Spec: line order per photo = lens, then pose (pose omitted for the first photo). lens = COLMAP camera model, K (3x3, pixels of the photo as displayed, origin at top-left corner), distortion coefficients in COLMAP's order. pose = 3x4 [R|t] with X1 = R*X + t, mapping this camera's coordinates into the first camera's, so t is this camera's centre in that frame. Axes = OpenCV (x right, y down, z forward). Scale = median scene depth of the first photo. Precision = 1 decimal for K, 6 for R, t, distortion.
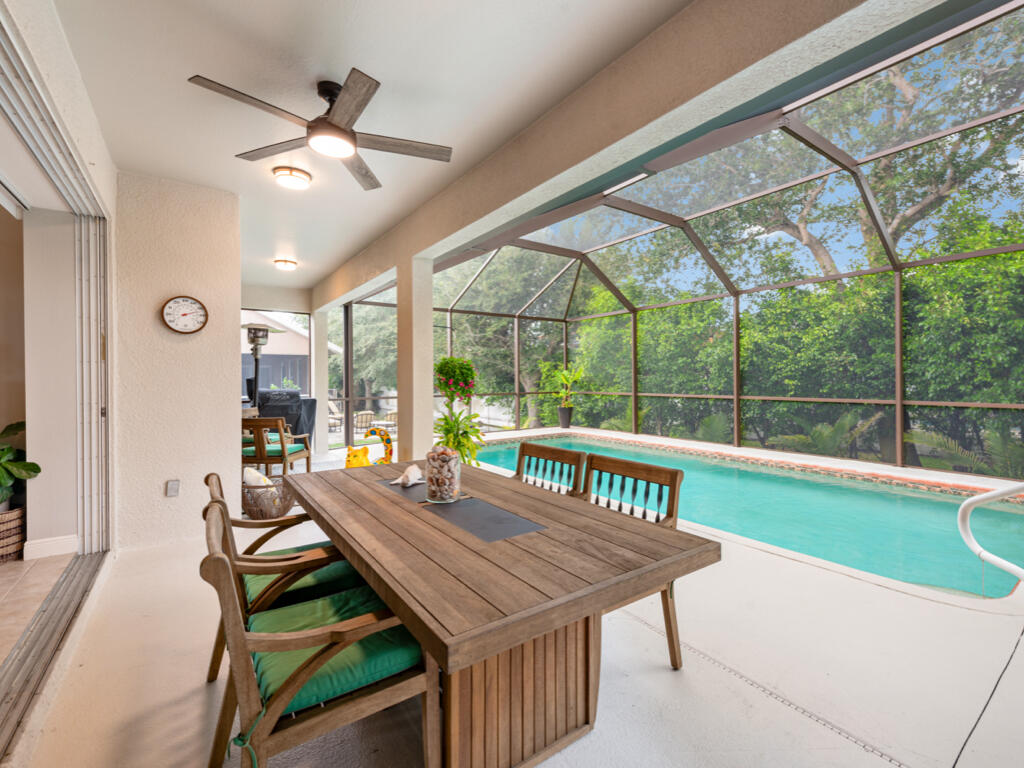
lens RADIAL K [[452.6, 0, 511.8], [0, 452.6, 379.7], [0, 0, 1]] dist [0.002311, 0.000167]
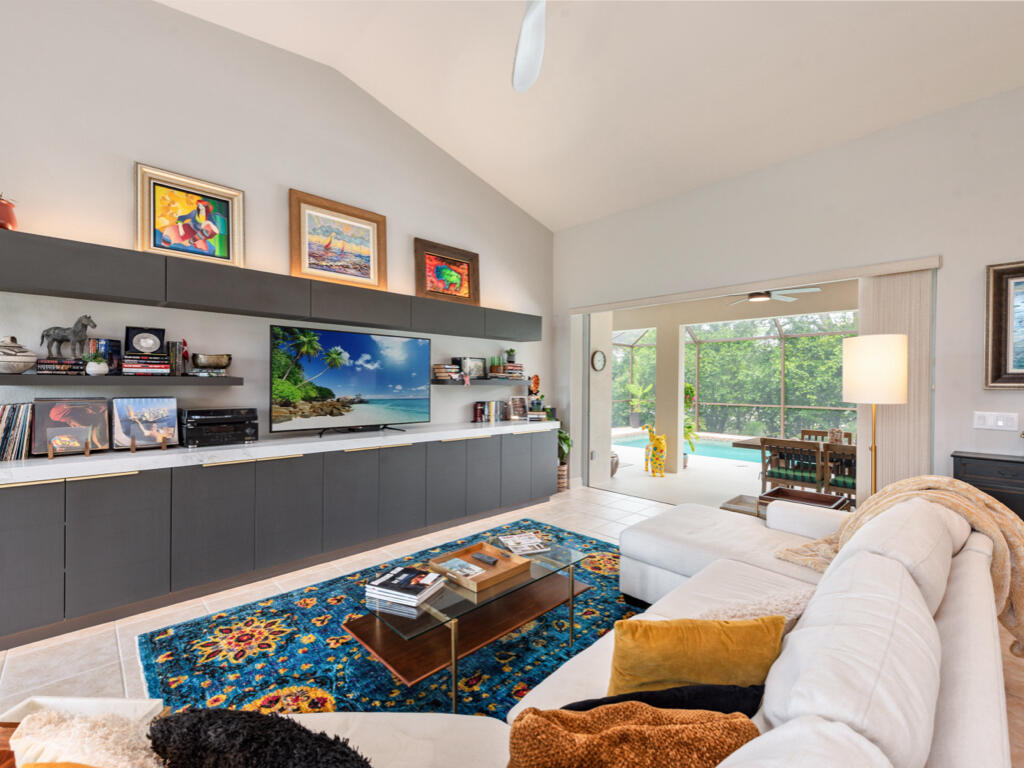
lens RADIAL K [[444.9, 0, 516.0], [0, 444.9, 387.0], [0, 0, 1]] dist [0.002472, 0.000127]
pose [[0.987489, 0.009532, 0.157402, -0.723844], [-0.010437, 0.999933, 0.004923, -0.026959], [-0.157344, -0.006504, 0.987522, -0.385964]]
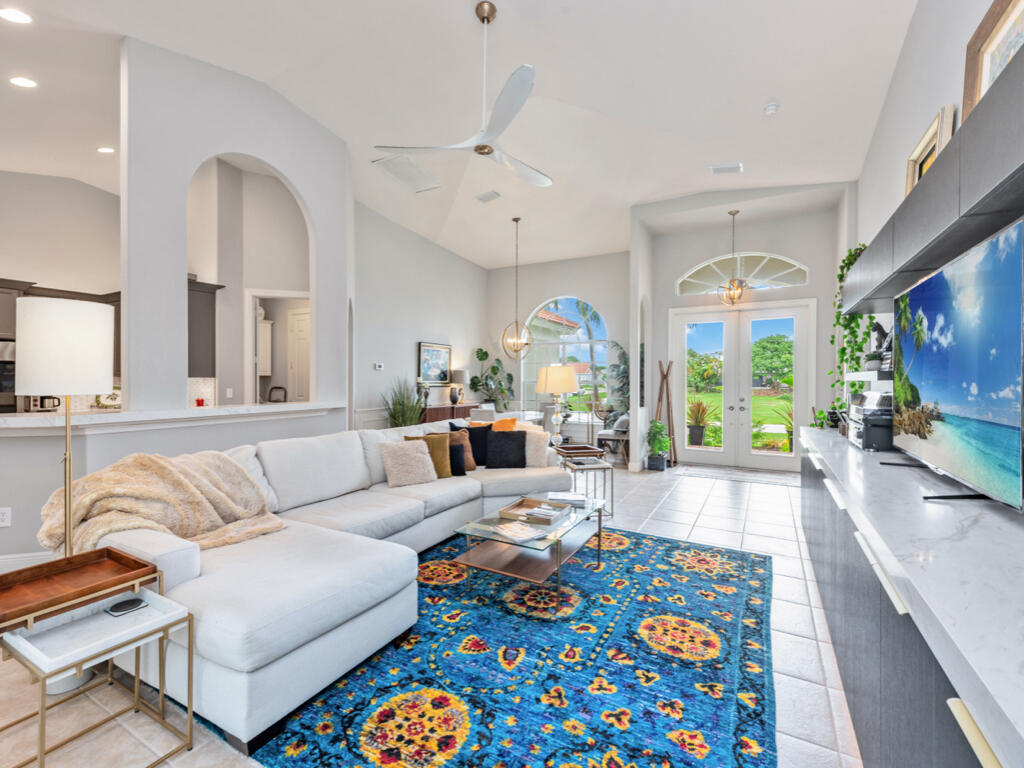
lens RADIAL K [[452.6, 0, 511.8], [0, 452.6, 379.7], [0, 0, 1]] dist [0.002311, 0.000167]
pose [[-0.902630, 0.002007, -0.430412, -0.478184], [-0.003526, 0.999921, 0.012058, -0.027936], [0.430402, 0.012402, -0.902552, 0.350078]]
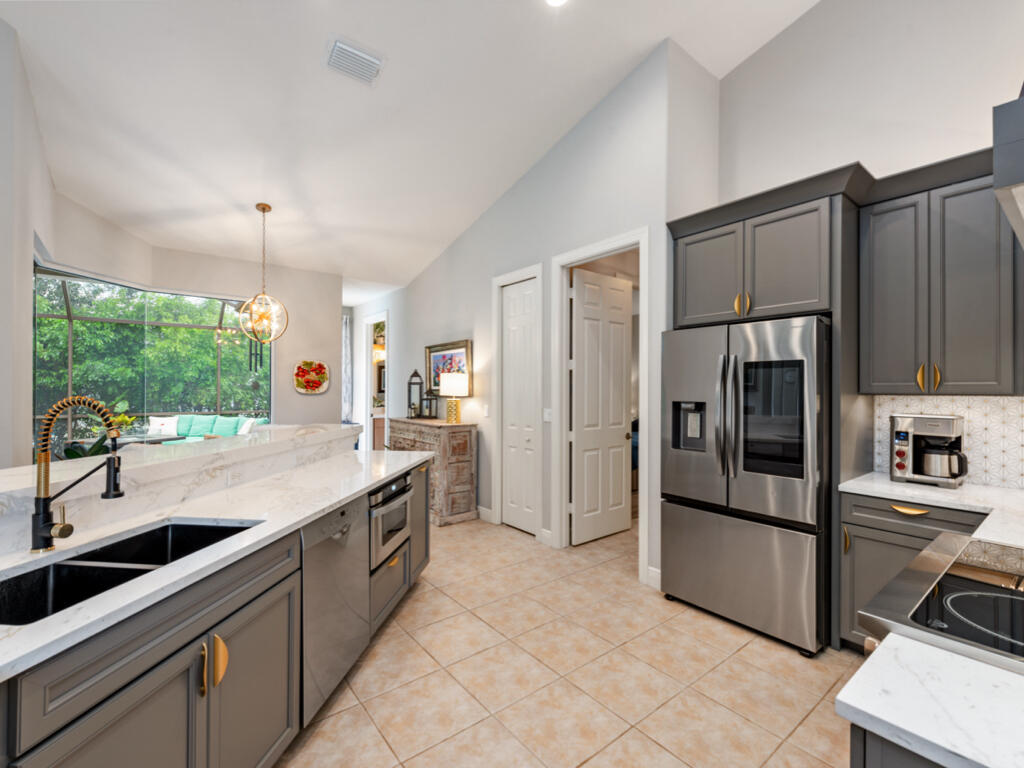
lens RADIAL K [[453.8, 0, 514.1], [0, 453.8, 385.7], [0, 0, 1]] dist [0.000247, -0.000145]
pose [[-0.055740, 0.008598, 0.998408, -0.365998], [0.002576, 0.999961, -0.008468, -0.025497], [-0.998442, 0.002100, -0.055760, -0.519236]]
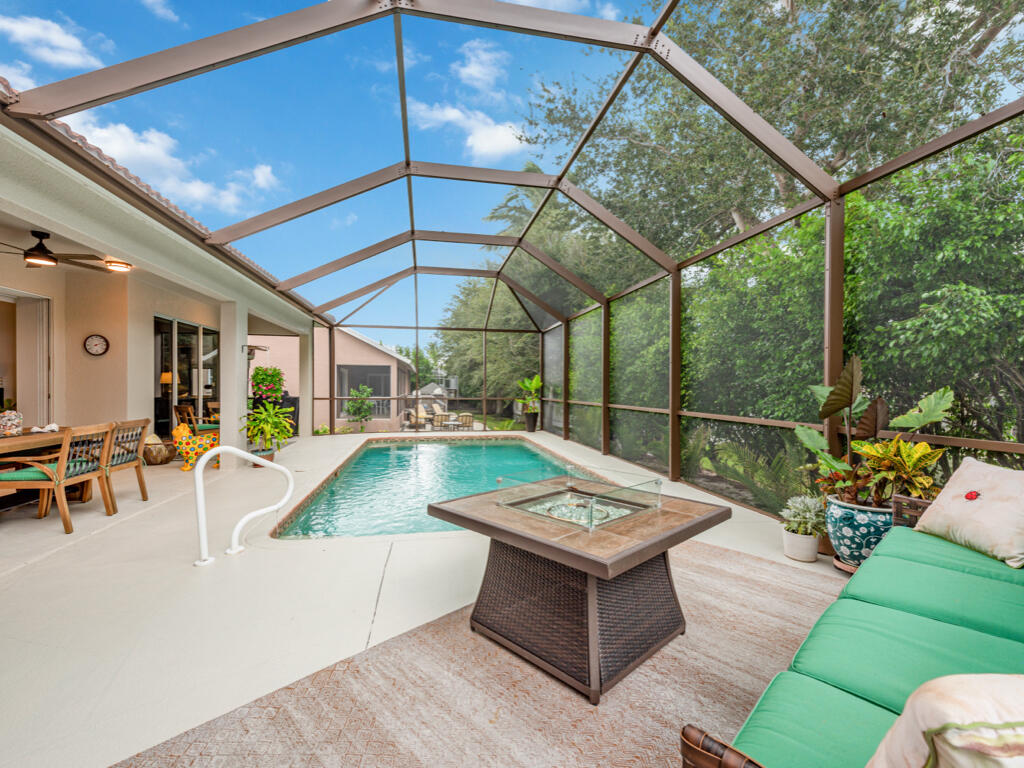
lens RADIAL K [[452.6, 0, 511.8], [0, 452.6, 379.7], [0, 0, 1]] dist [0.002311, 0.000167]
pose [[0.915150, 0.004521, -0.403087, 0.830998], [-0.011572, 0.999820, -0.015058, 0.001072], [0.402946, 0.018444, 0.915038, 0.012992]]
